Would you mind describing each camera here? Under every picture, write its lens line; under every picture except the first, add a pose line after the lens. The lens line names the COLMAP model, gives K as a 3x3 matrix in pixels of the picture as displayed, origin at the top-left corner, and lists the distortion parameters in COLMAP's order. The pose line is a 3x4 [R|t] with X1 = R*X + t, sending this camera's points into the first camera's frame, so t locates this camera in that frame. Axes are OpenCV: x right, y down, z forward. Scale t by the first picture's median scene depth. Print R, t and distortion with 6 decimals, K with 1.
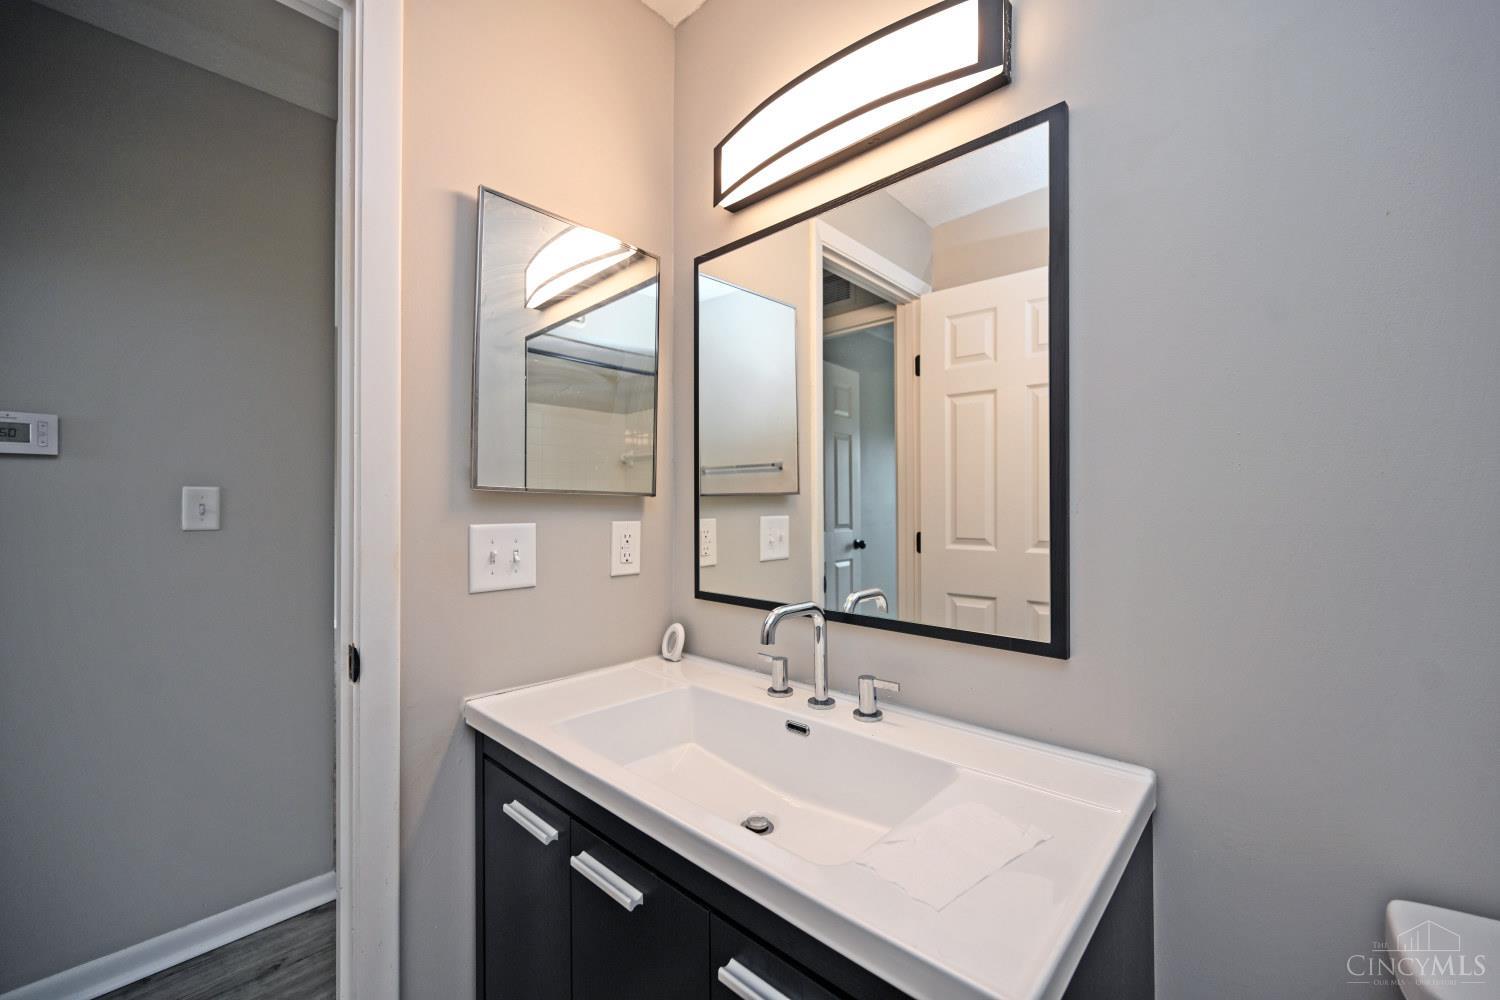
lens RADIAL K [[591.8, 0, 758.5], [0, 591.8, 503.8], [0, 0, 1]] dist [0.001233, 0.000075]
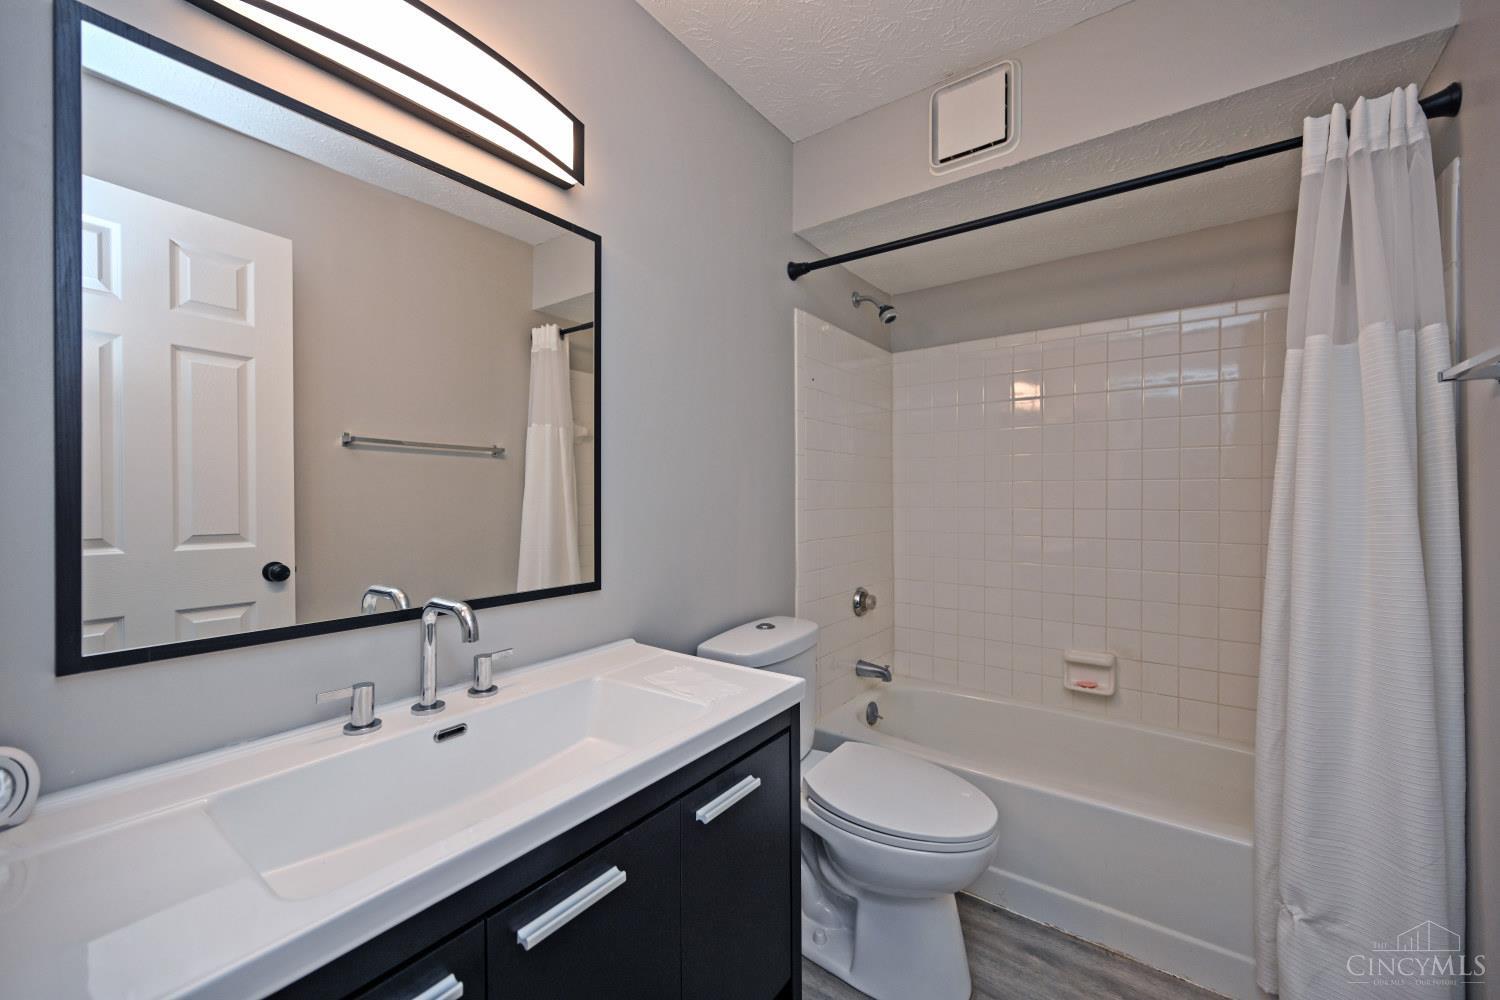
lens RADIAL K [[591.8, 0, 754.1], [0, 591.8, 496.4], [0, 0, 1]] dist [0.001233, 0.000075]
pose [[-0.105784, -0.003963, 0.994381, -0.907098], [0.001139, 0.999991, 0.004106, 0.006986], [-0.994388, 0.001567, -0.105779, 0.631963]]
